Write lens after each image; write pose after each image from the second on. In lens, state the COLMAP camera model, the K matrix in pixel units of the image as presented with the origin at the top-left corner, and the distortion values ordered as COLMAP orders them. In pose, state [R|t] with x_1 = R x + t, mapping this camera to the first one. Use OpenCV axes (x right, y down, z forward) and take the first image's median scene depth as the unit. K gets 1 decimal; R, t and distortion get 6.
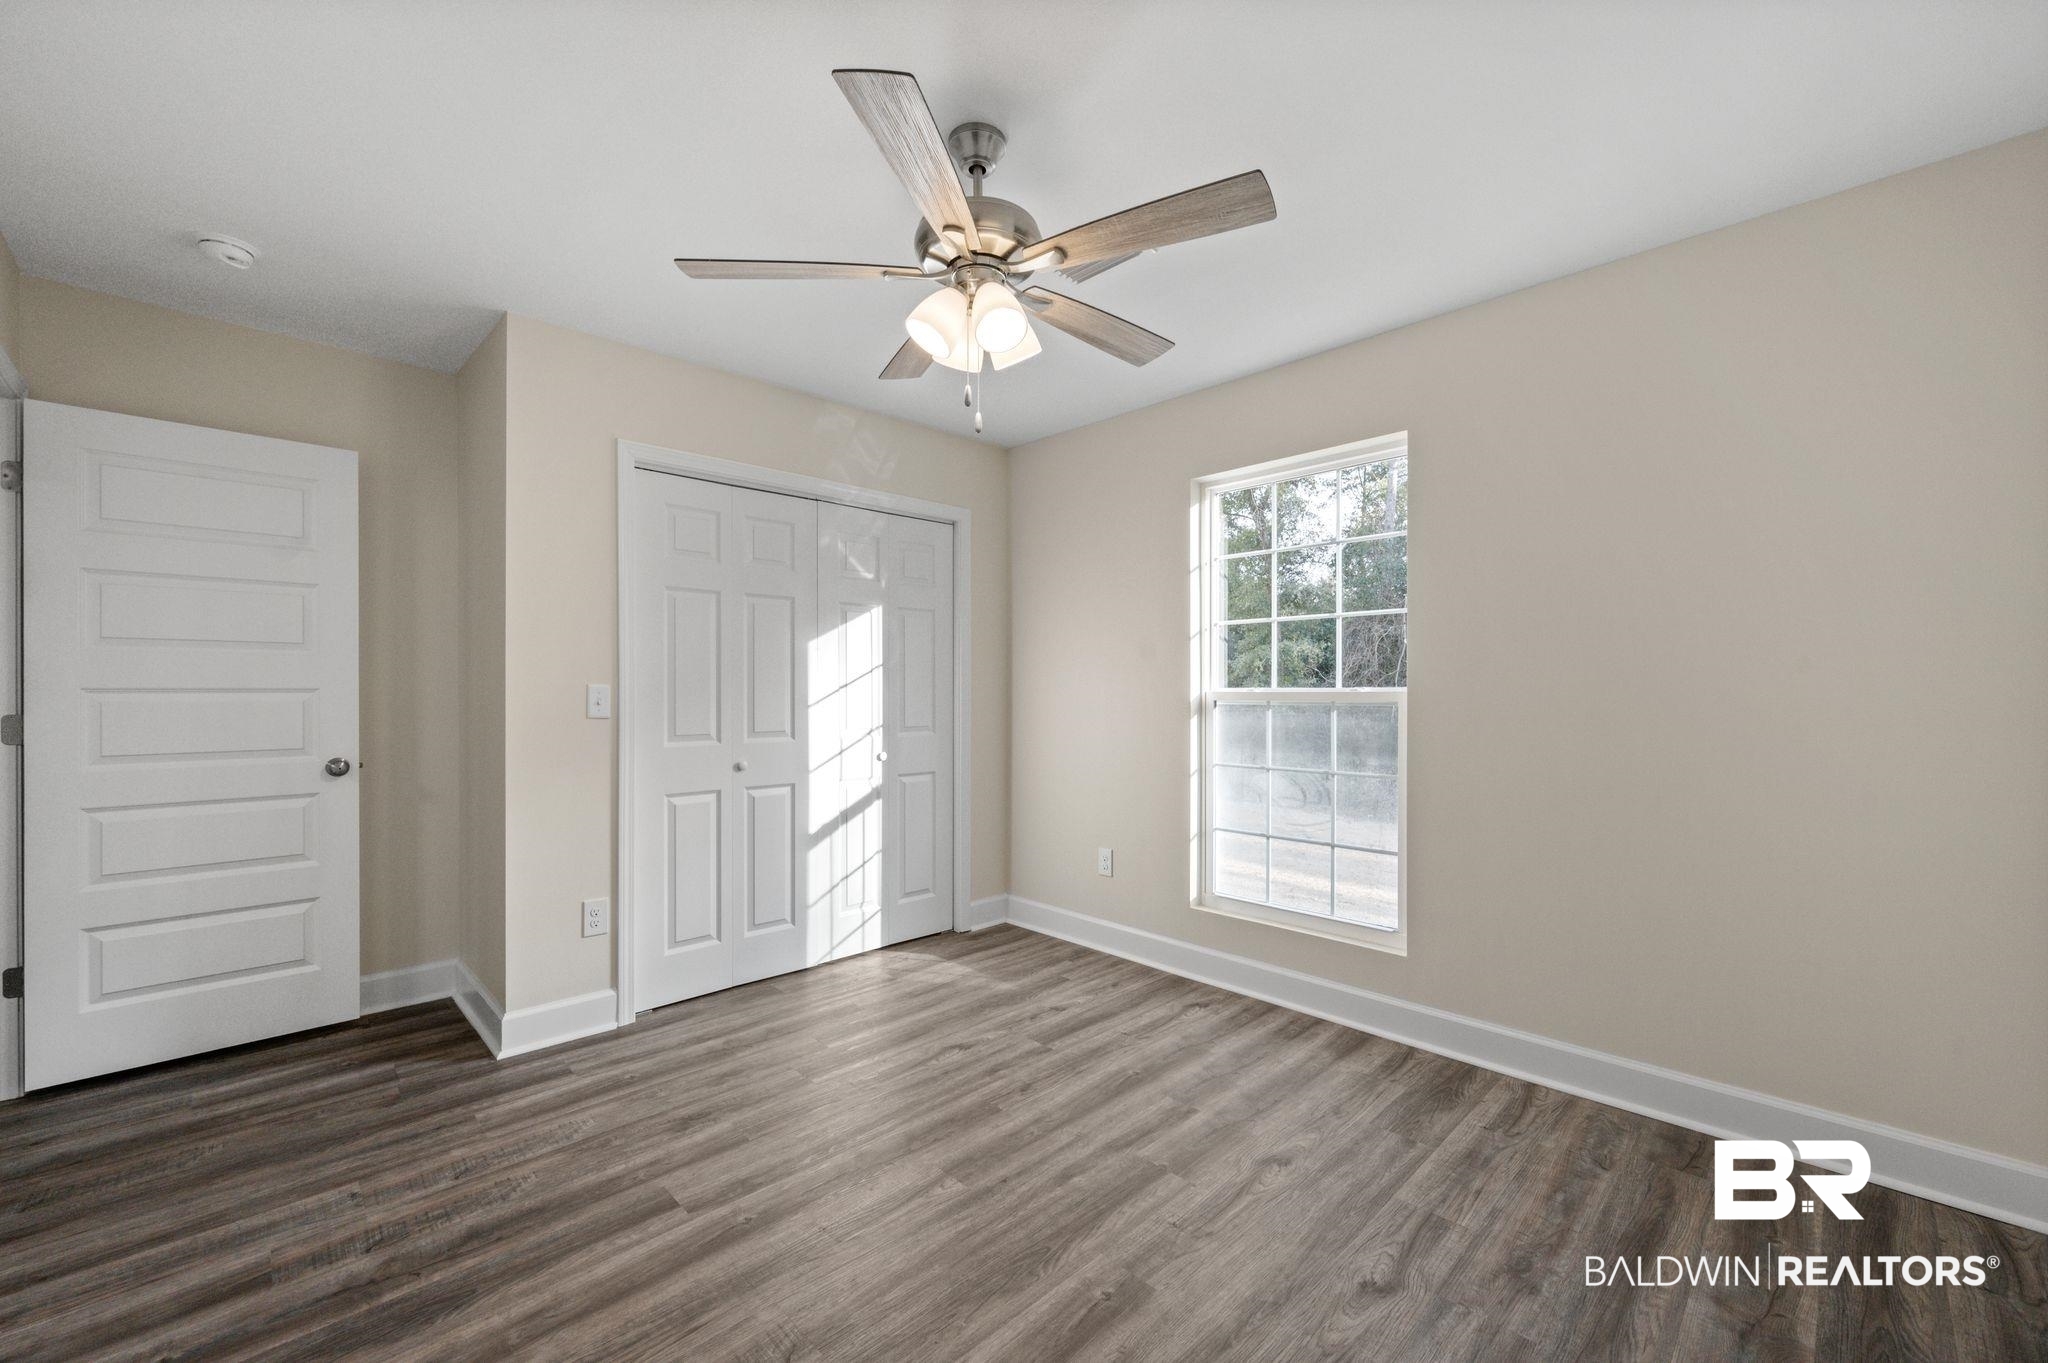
lens RADIAL K [[795.3, 0, 1024.0], [0, 795.3, 681.5], [0, 0, 1]] dist [-0.000387, -0.000042]
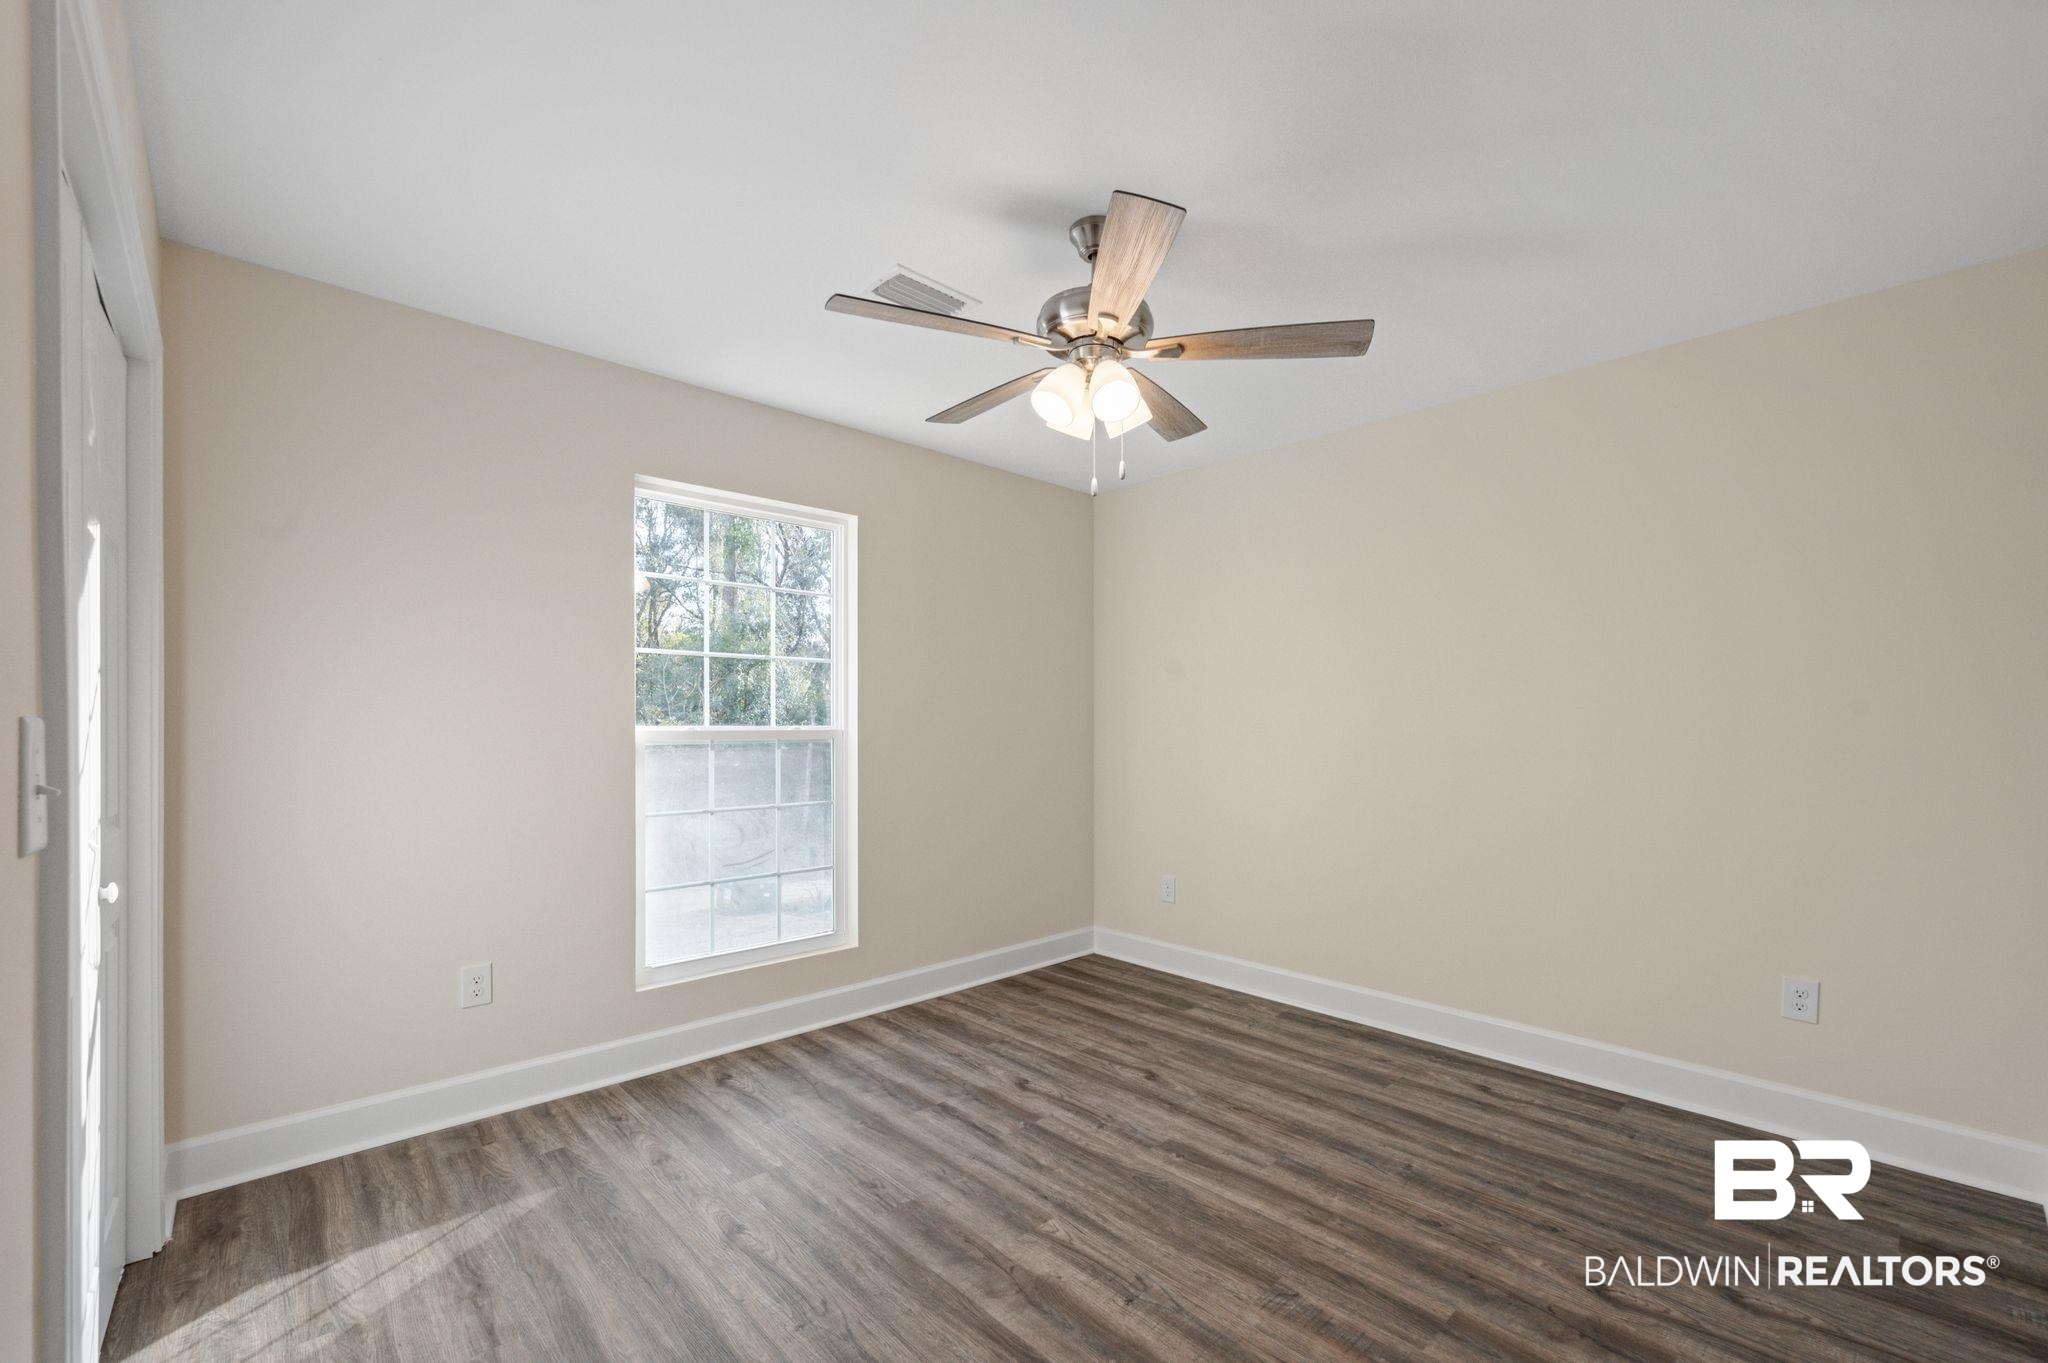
lens RADIAL K [[836.4, 0, 1022.0], [0, 836.4, 725.6], [0, 0, 1]] dist [-0.000927, -0.000178]
pose [[0.045126, 0.004522, 0.998971, -0.753980], [-0.004635, 0.999980, -0.004317, 0.011035], [-0.998971, -0.004435, 0.045146, 0.662112]]
